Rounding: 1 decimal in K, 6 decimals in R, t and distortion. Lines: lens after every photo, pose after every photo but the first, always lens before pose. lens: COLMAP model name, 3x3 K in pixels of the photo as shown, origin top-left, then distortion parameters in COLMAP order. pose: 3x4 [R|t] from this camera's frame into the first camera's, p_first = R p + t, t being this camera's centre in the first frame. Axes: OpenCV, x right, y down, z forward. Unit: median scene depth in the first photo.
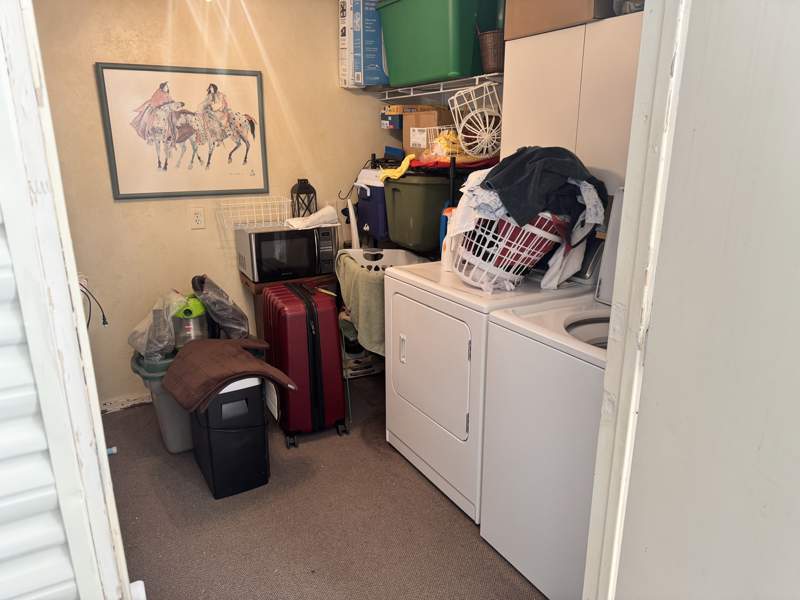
lens RADIAL K [[559.2, 0, 401.5], [0, 559.2, 302.2], [0, 0, 1]] dist [0.034531, -0.043035]
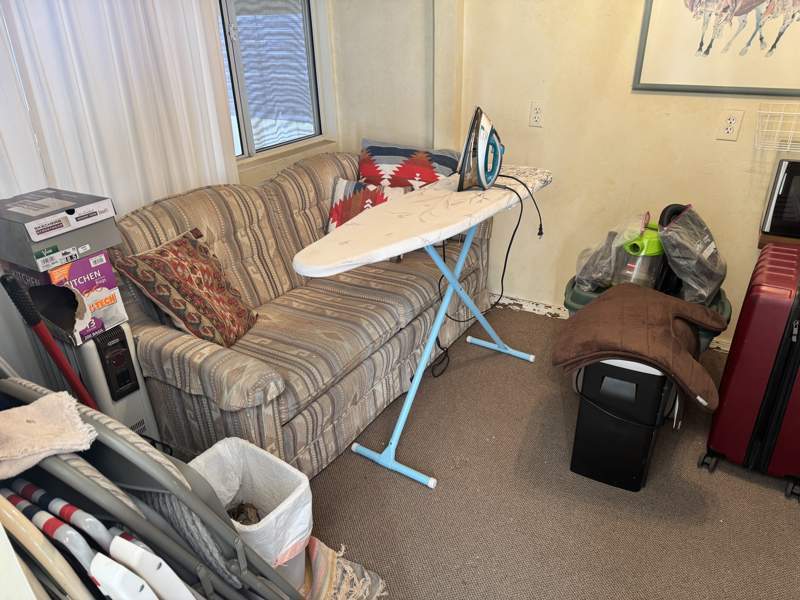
lens RADIAL K [[559.2, 0, 401.5], [0, 559.2, 302.2], [0, 0, 1]] dist [0.034531, -0.043035]
pose [[0.509289, 0.378721, -0.772784, 0.086711], [-0.220939, 0.925406, 0.307912, -0.077554], [0.831752, 0.013922, 0.554973, 0.273868]]
